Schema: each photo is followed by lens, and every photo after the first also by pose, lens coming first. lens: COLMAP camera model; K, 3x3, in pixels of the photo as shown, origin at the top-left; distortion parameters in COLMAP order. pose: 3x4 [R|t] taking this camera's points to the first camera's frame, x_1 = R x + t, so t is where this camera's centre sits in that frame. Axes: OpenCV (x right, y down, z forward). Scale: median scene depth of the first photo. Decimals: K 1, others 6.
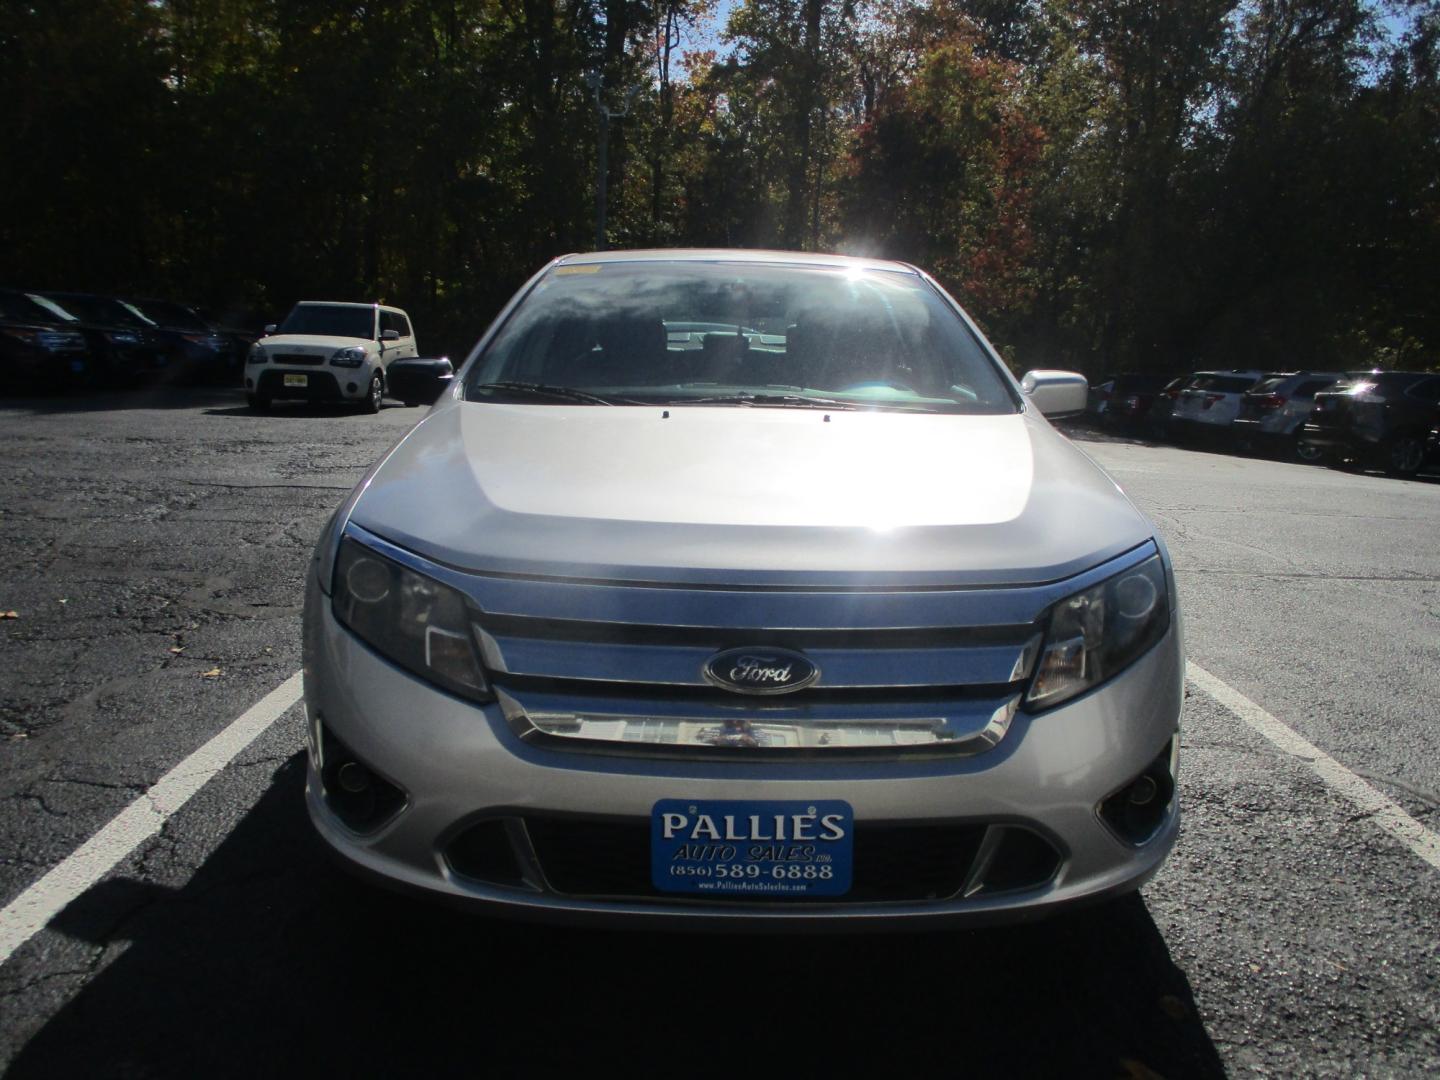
lens RADIAL K [[1198.0, 0, 713.7], [0, 1198.0, 541.7], [0, 0, 1]] dist [-0.032704, 0.007820]
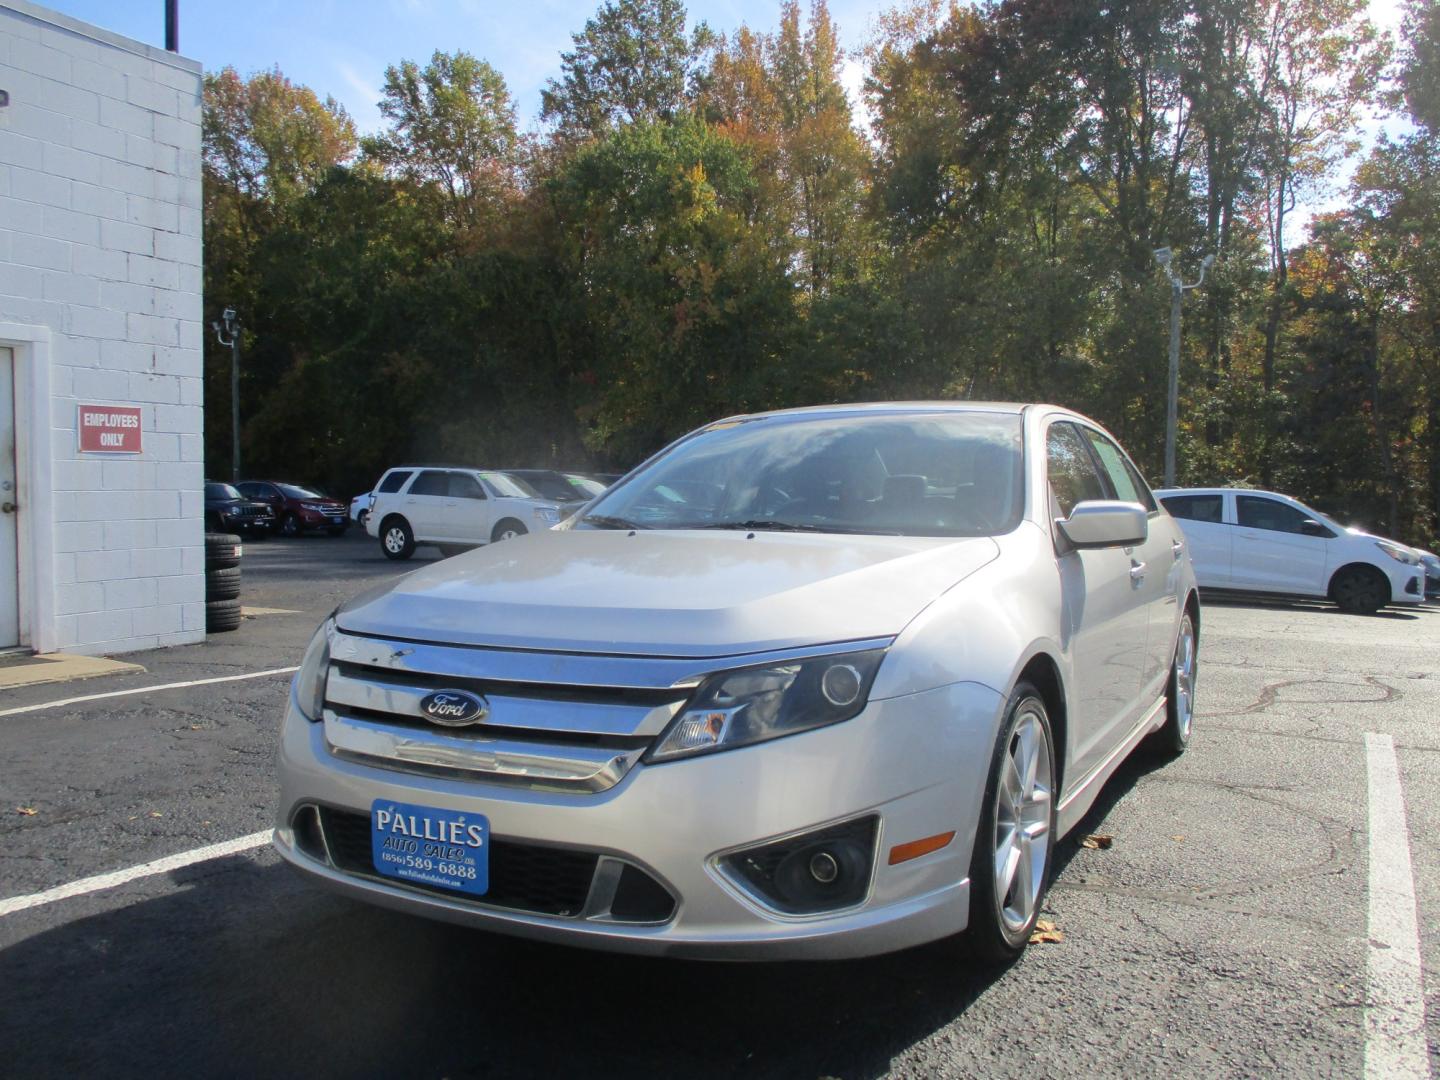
lens RADIAL K [[1198.0, 0, 725.7], [0, 1198.0, 550.2], [0, 0, 1]] dist [-0.032704, 0.007820]
pose [[0.870024, -0.000156, -0.493009, 0.933691], [-0.070553, 0.989668, -0.124820, 0.080387], [0.487934, 0.143380, 0.861024, 0.012622]]
